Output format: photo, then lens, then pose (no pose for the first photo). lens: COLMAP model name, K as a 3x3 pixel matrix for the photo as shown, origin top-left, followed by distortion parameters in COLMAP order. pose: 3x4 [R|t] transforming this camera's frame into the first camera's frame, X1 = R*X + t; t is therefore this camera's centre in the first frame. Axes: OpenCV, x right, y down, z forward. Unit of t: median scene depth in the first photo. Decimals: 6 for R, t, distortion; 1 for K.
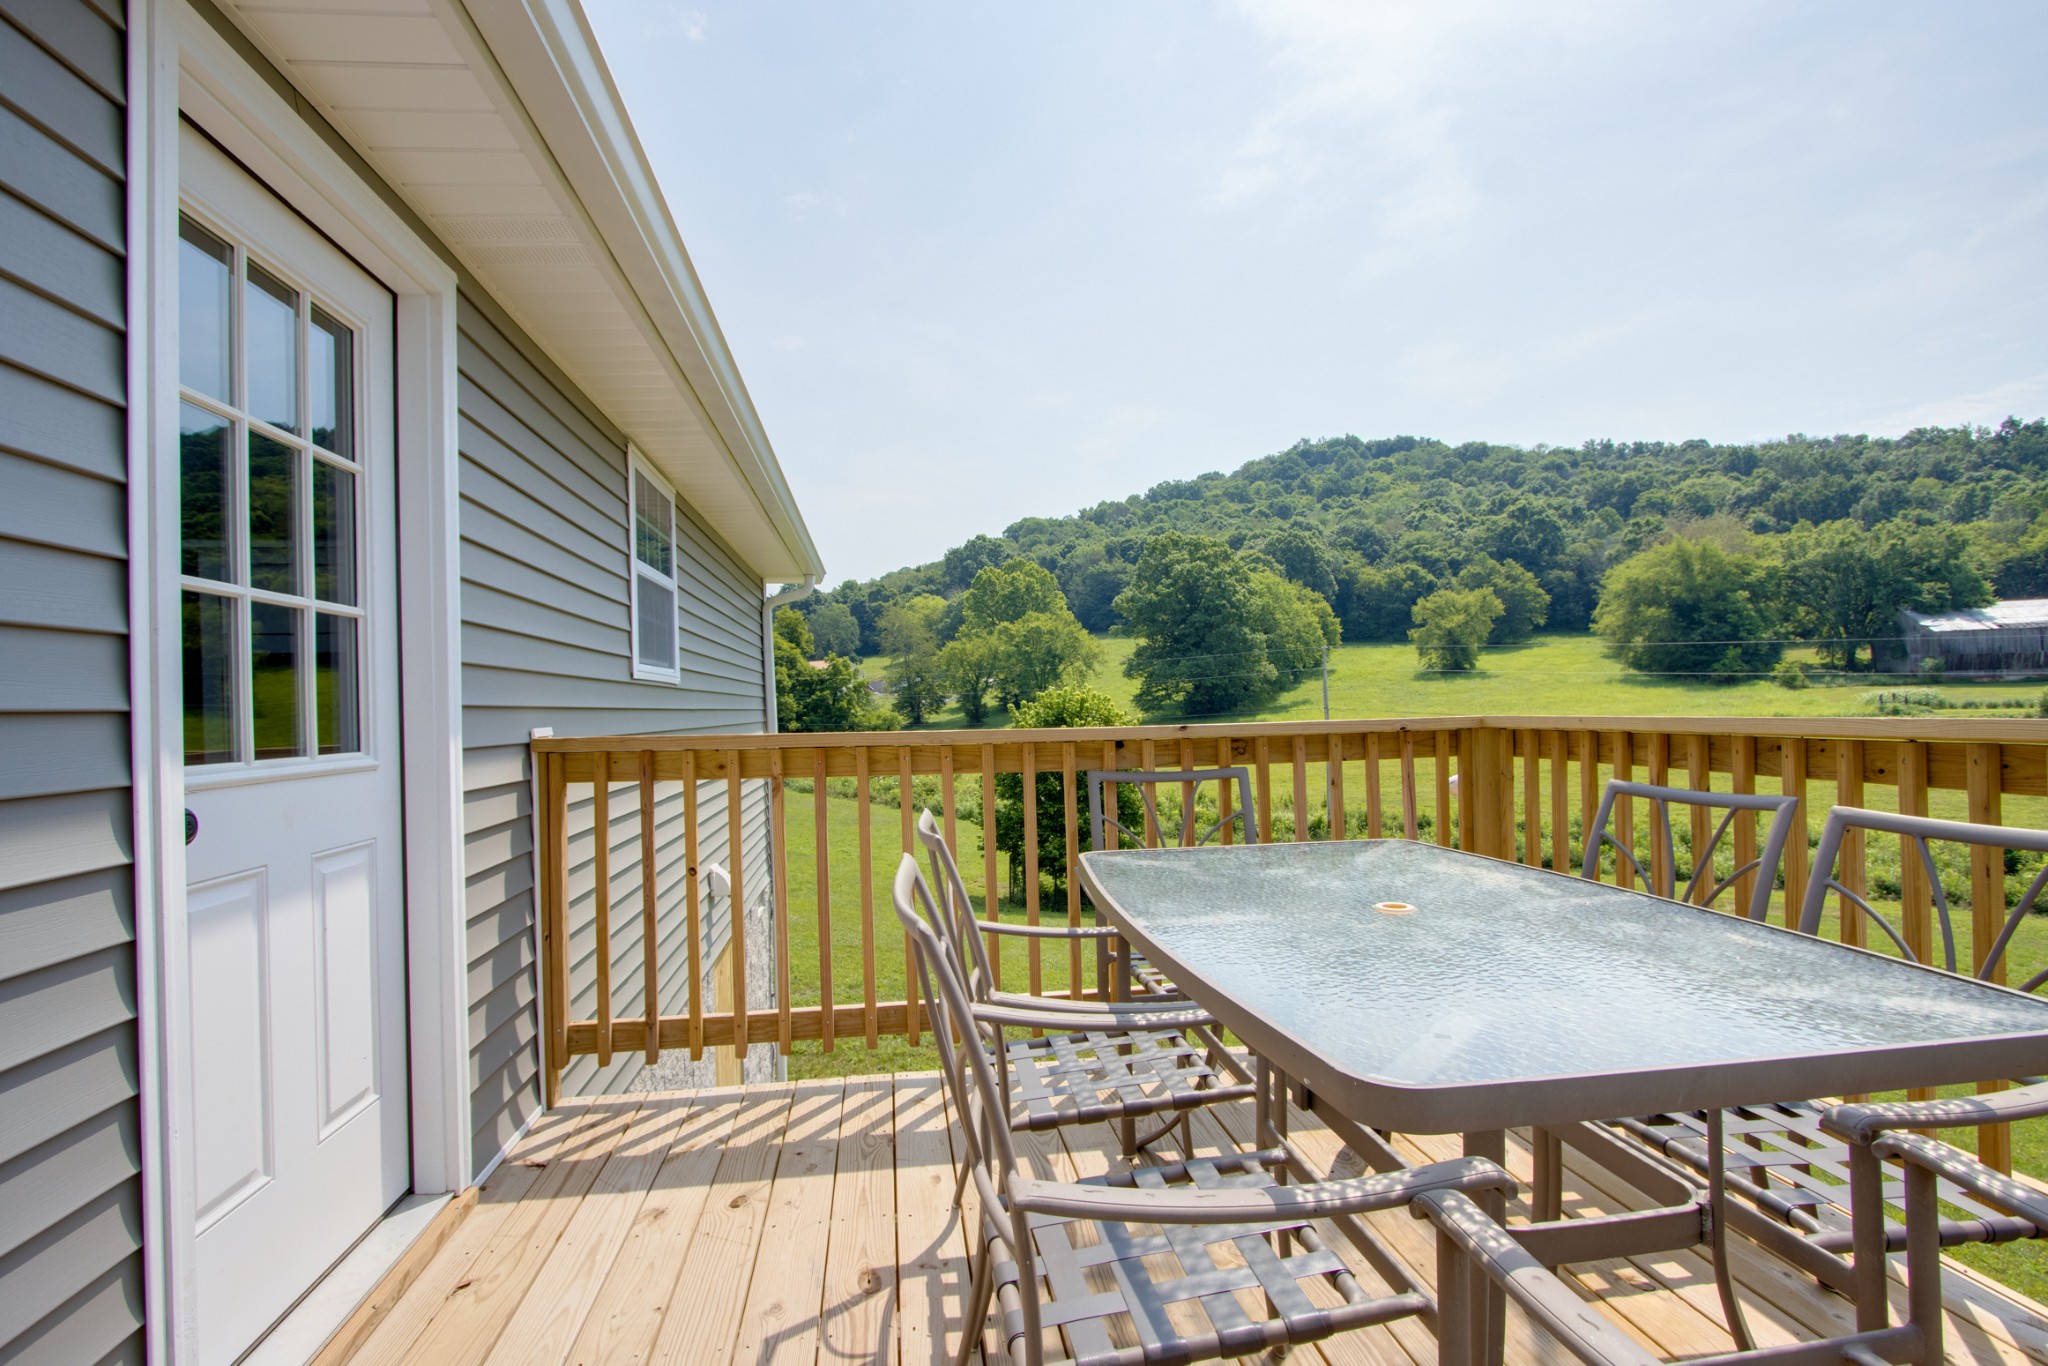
lens RADIAL K [[947.5, 0, 1025.1], [0, 947.5, 695.0], [0, 0, 1]] dist [-0.016306, 0.002901]
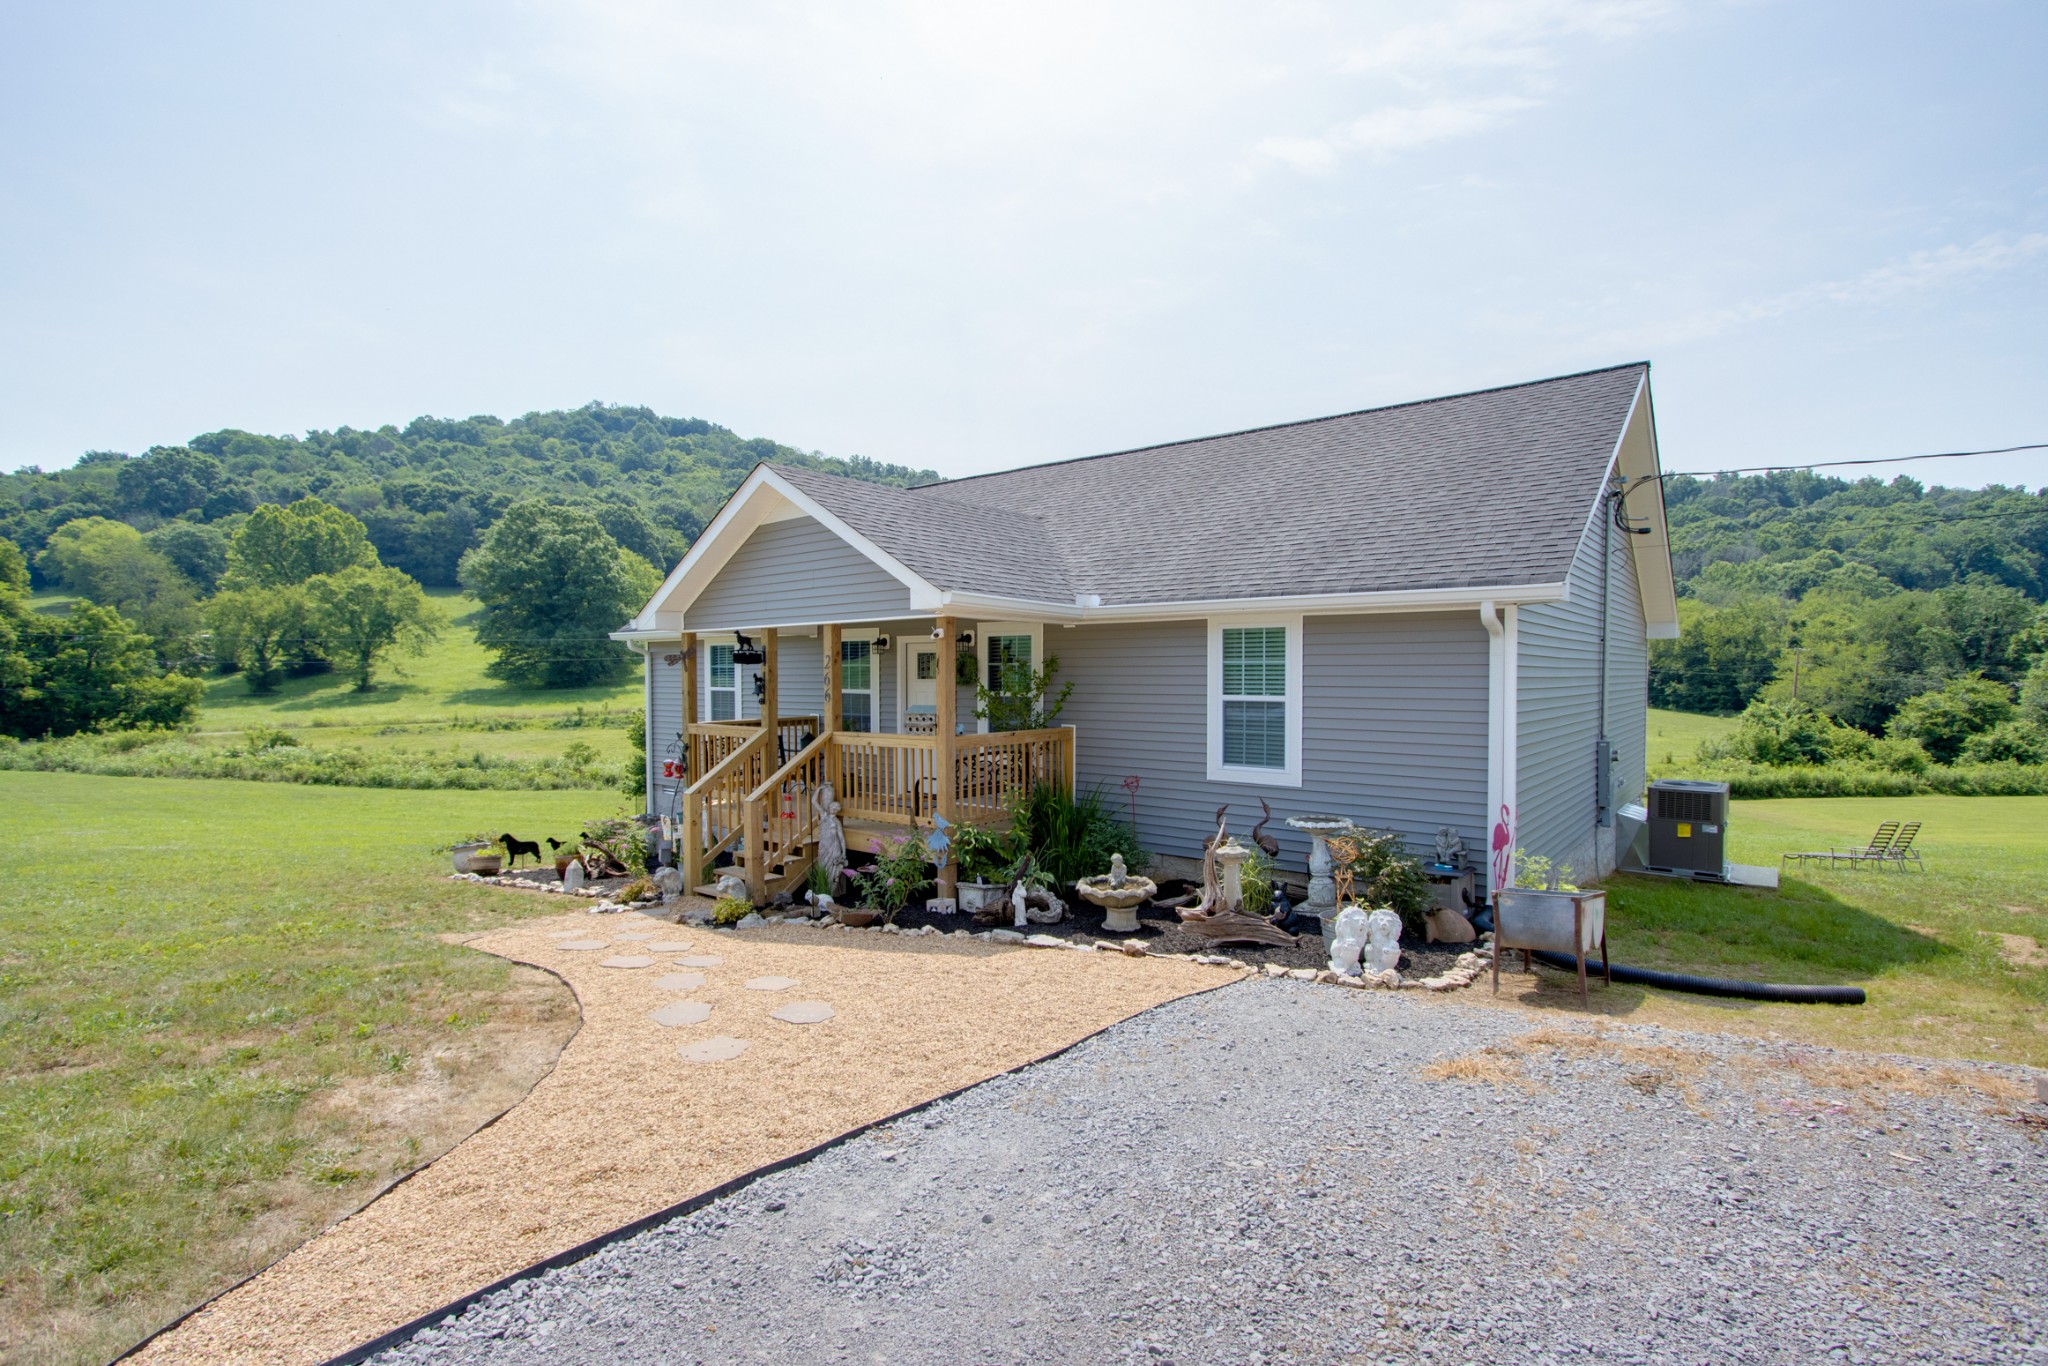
lens RADIAL K [[947.5, 0, 1025.1], [0, 947.5, 695.0], [0, 0, 1]] dist [-0.016306, 0.002901]
pose [[0.734792, 0.003899, 0.678281, -0.091104], [-0.025318, 0.999444, 0.021682, -0.001629], [-0.677820, -0.033104, 0.734482, -0.051219]]
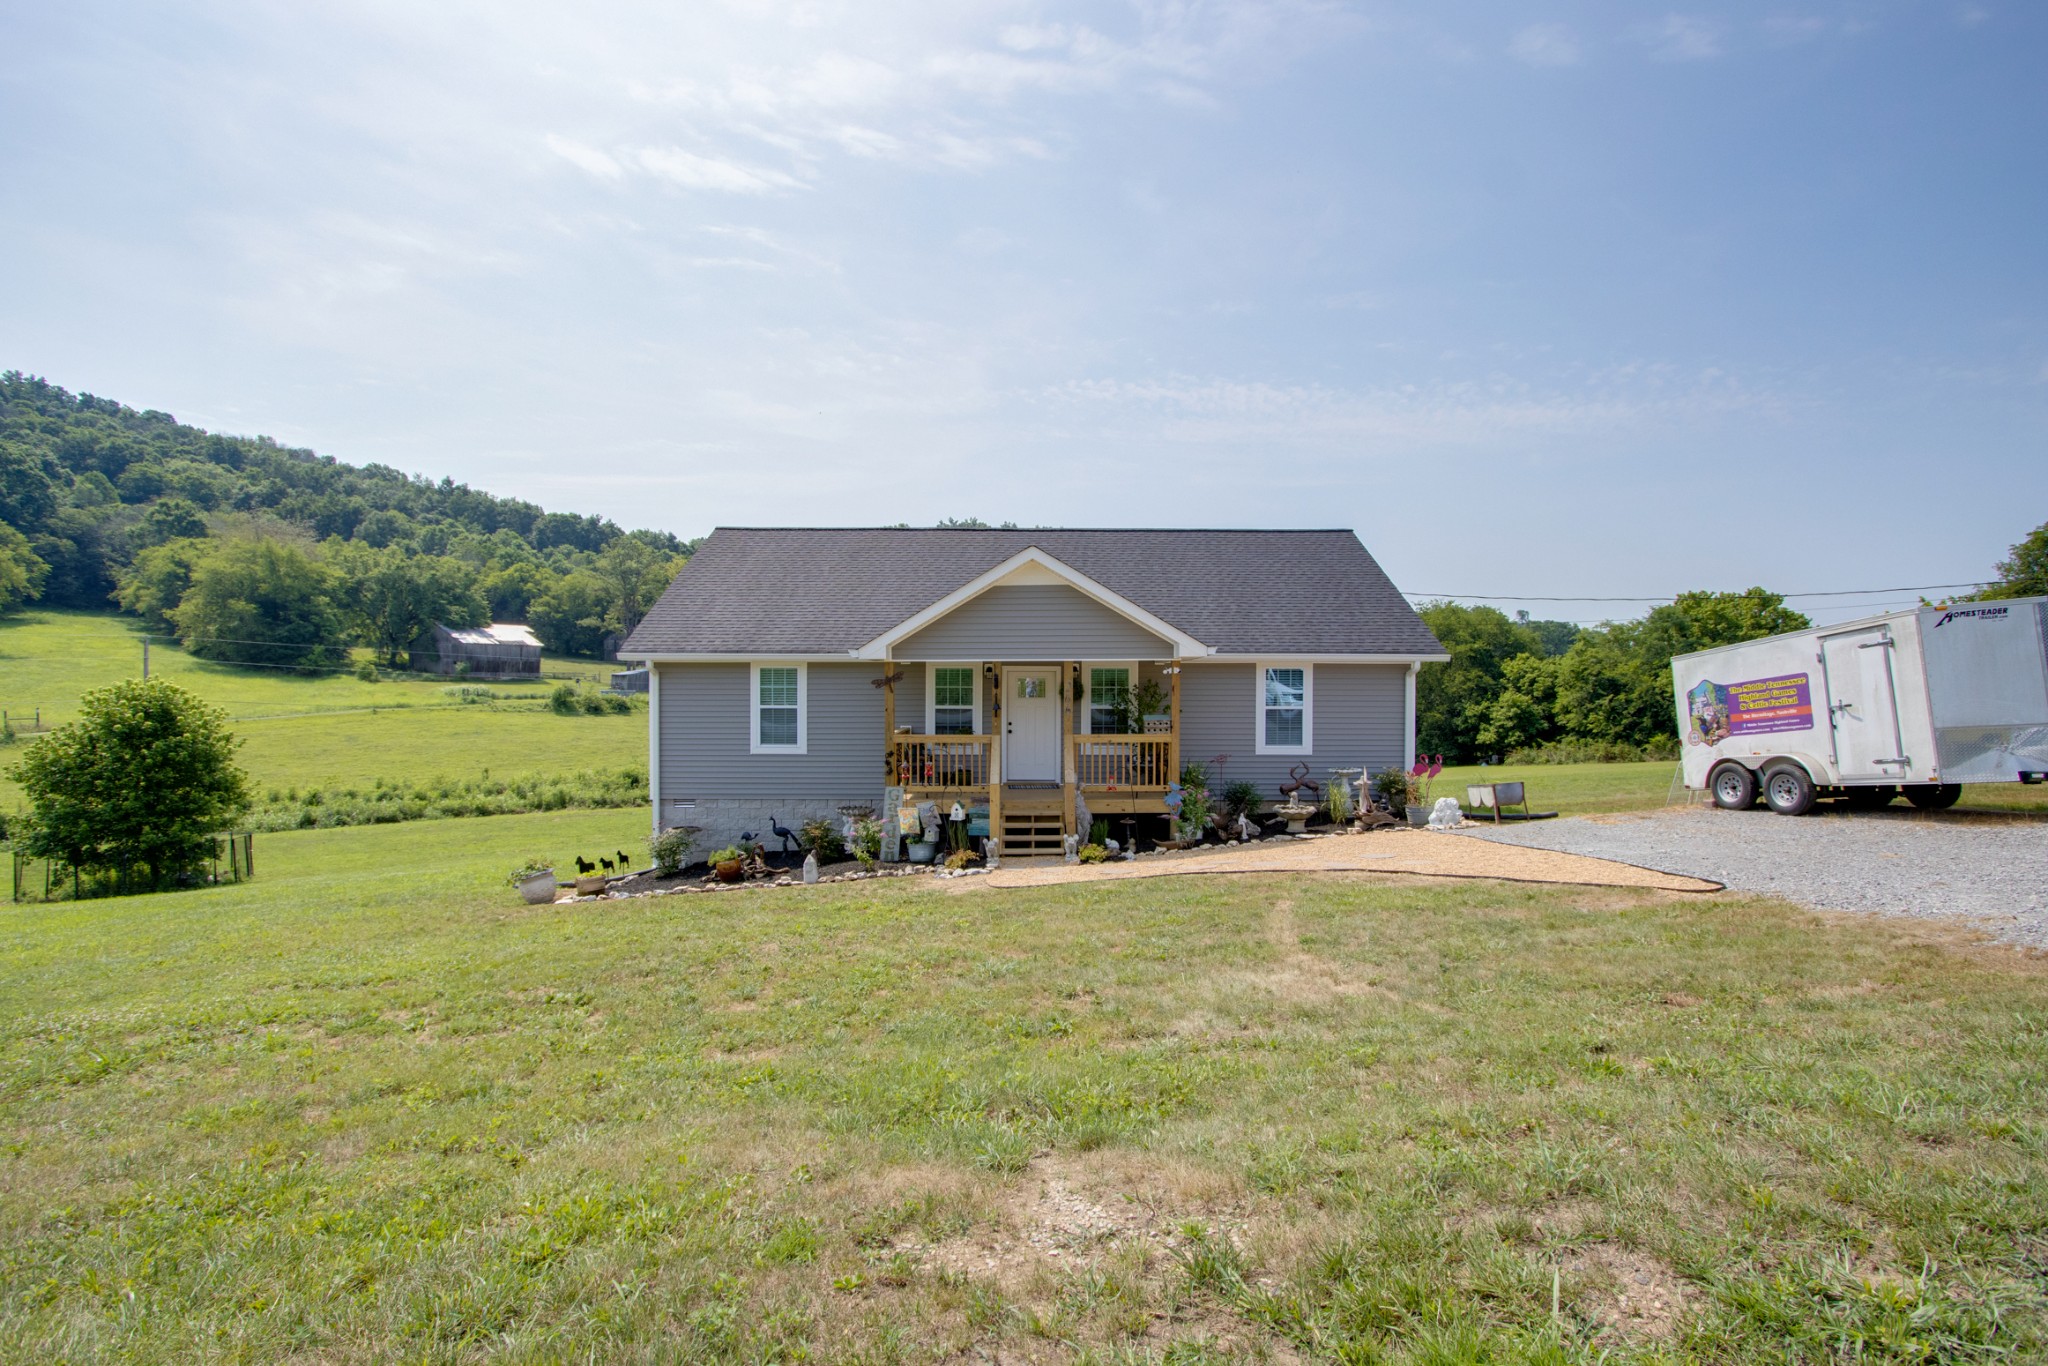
lens RADIAL K [[947.5, 0, 1025.1], [0, 947.5, 695.0], [0, 0, 1]] dist [-0.016306, 0.002901]
pose [[0.152353, 0.008057, 0.988293, -0.138876], [-0.020749, 0.999772, -0.004952, -0.000962], [-0.988108, -0.019752, 0.152485, -0.014196]]
